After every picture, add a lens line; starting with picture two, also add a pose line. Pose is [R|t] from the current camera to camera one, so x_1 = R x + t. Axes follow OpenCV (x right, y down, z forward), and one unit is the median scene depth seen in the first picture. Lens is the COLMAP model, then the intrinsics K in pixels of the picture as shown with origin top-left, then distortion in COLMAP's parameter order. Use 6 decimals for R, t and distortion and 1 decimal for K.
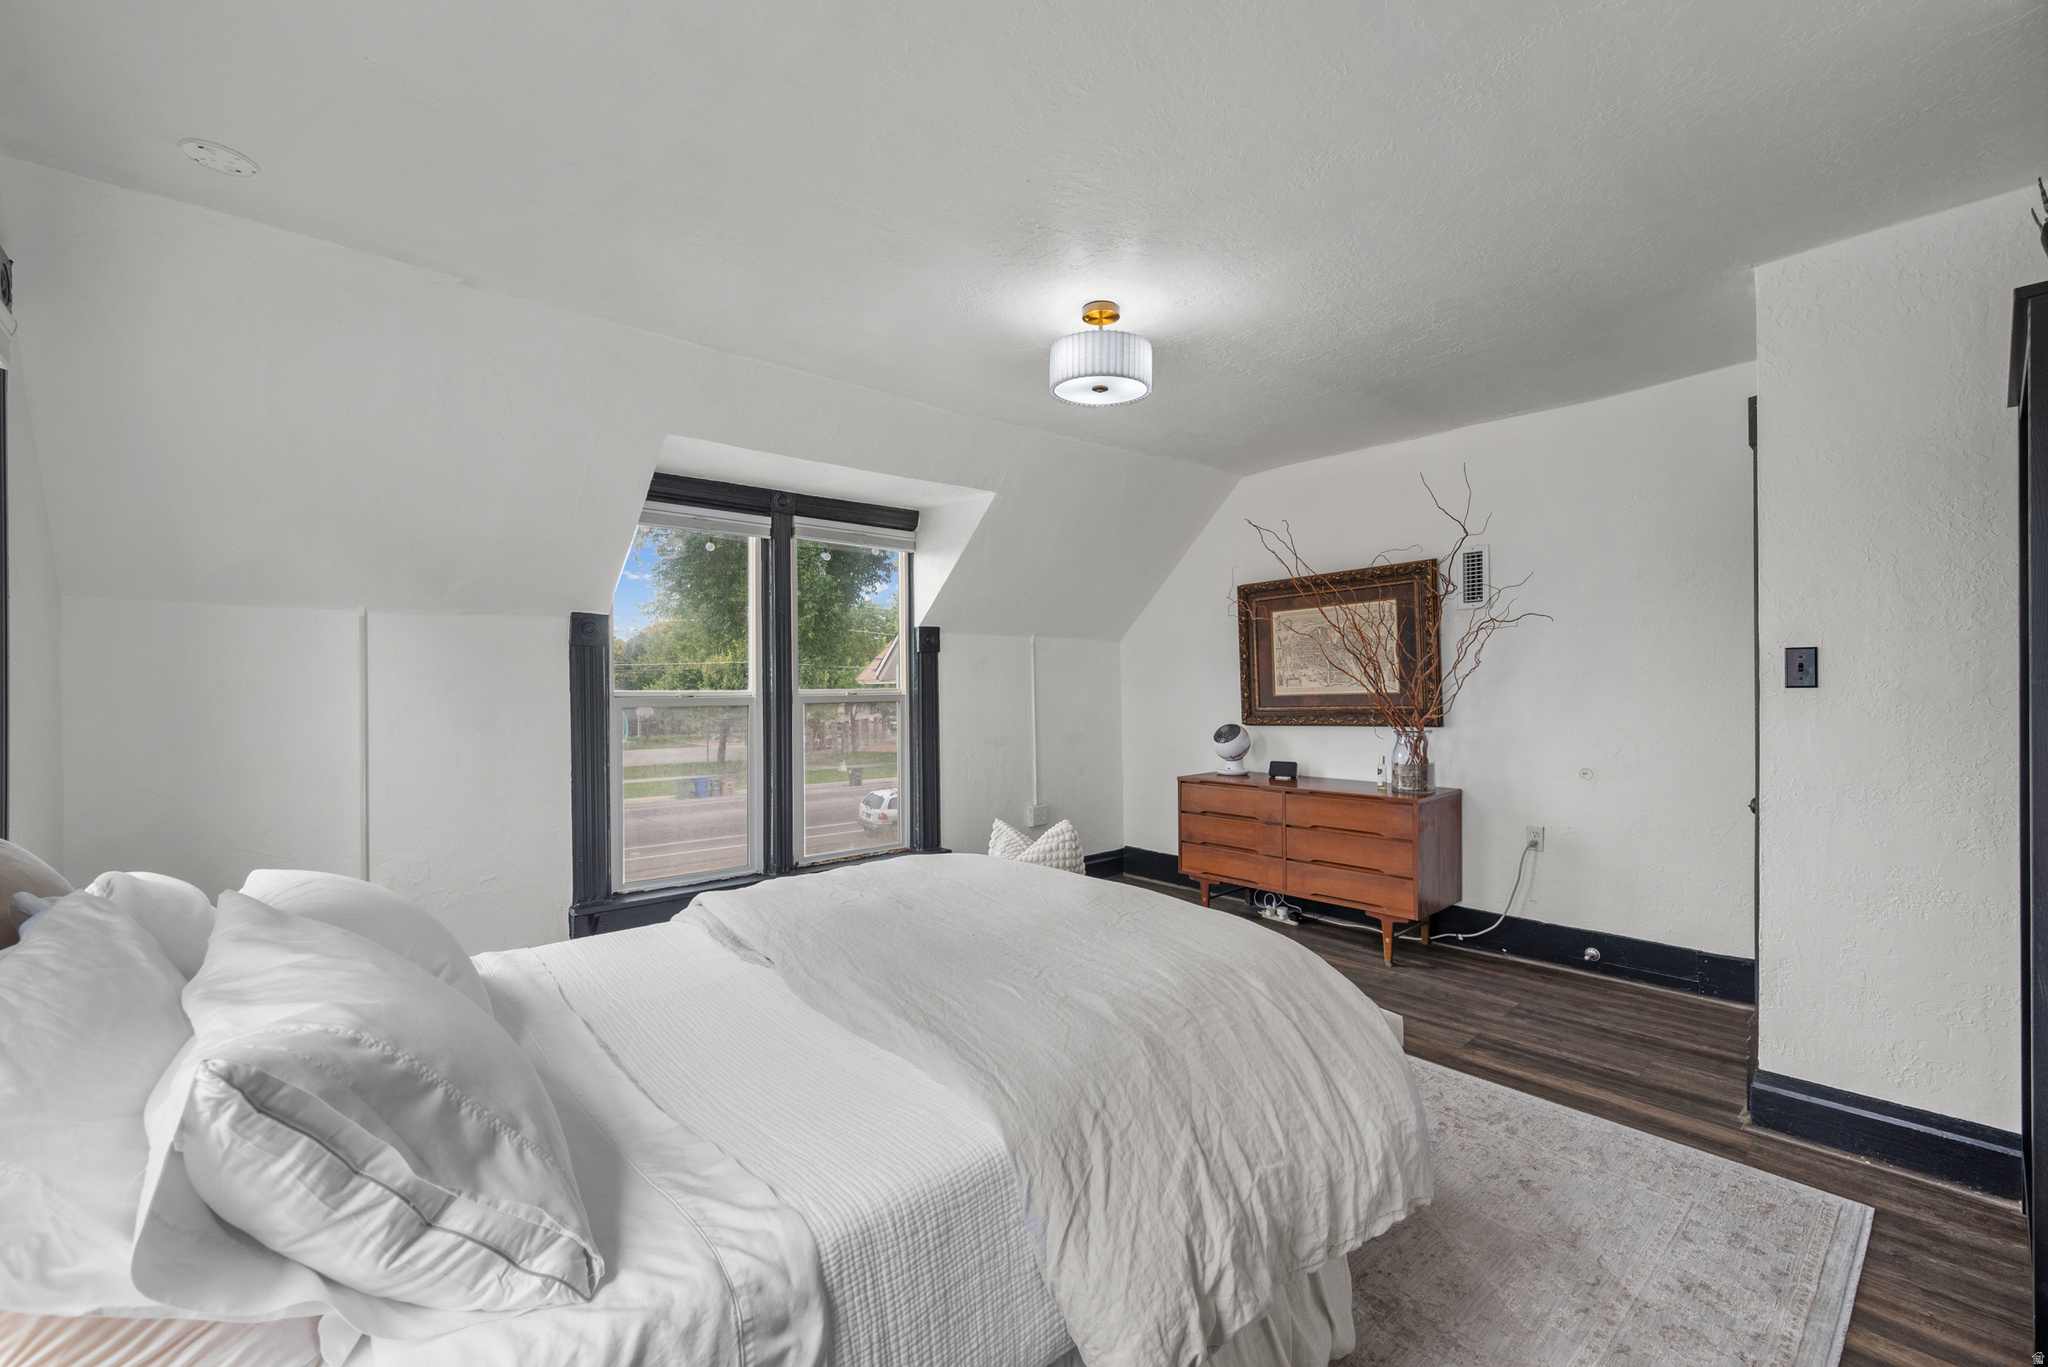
lens RADIAL K [[849.2, 0, 1021.5], [0, 849.2, 689.2], [0, 0, 1]] dist [-0.001516, -0.000203]
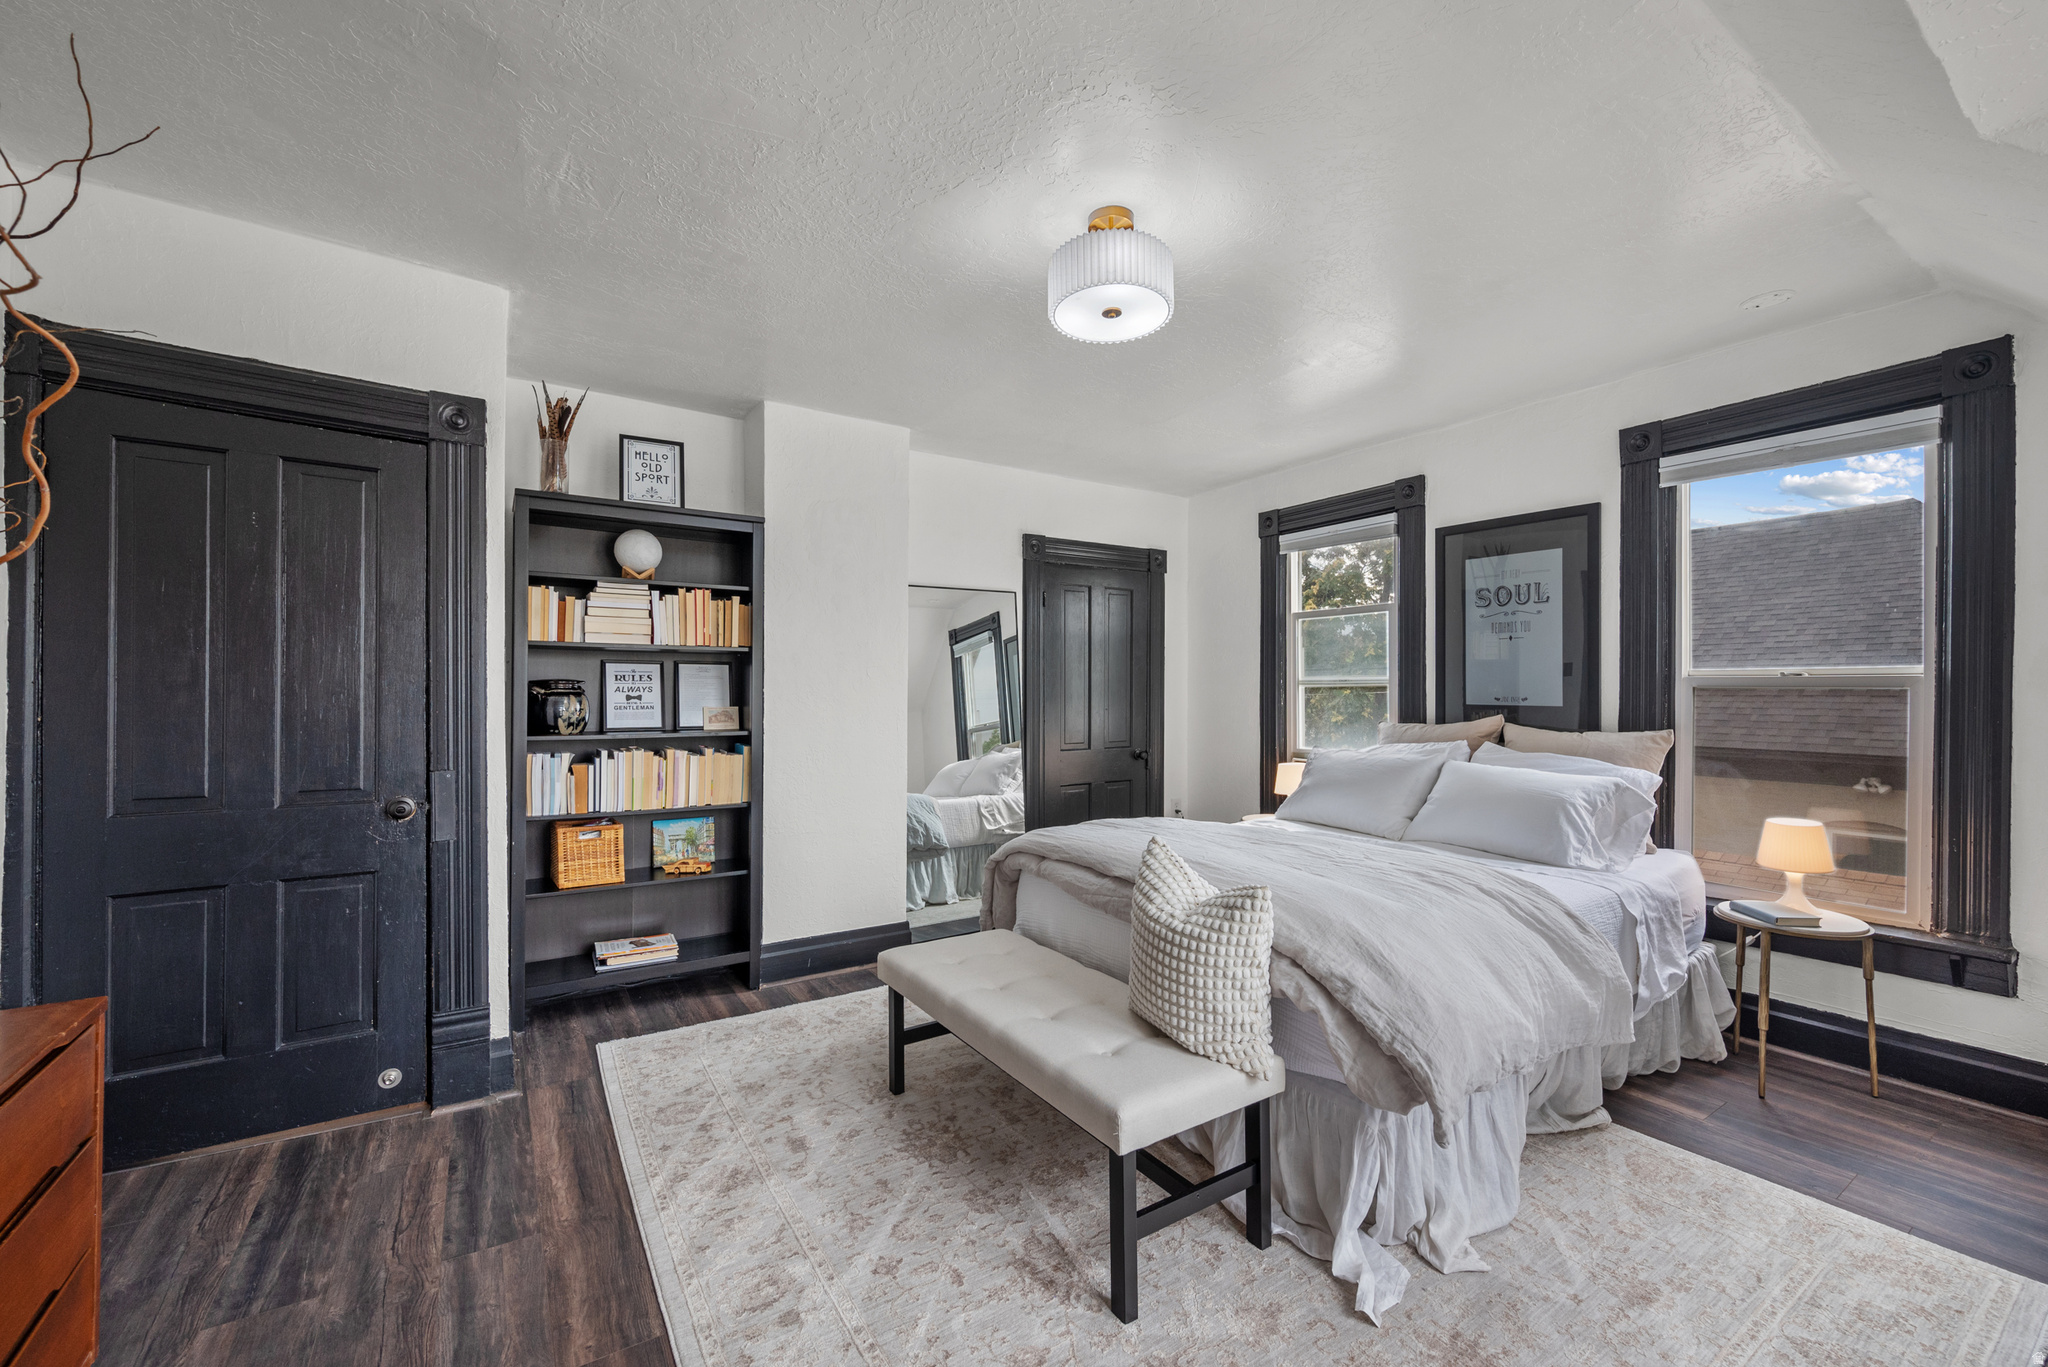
lens RADIAL K [[804.7, 0, 1027.7], [0, 804.7, 689.5], [0, 0, 1]] dist [-0.000445, -0.000319]
pose [[-0.991434, 0.009489, 0.130267, 0.065232], [0.008950, 0.999949, -0.004719, 0.014786], [-0.130305, -0.003513, -0.991468, 1.551989]]
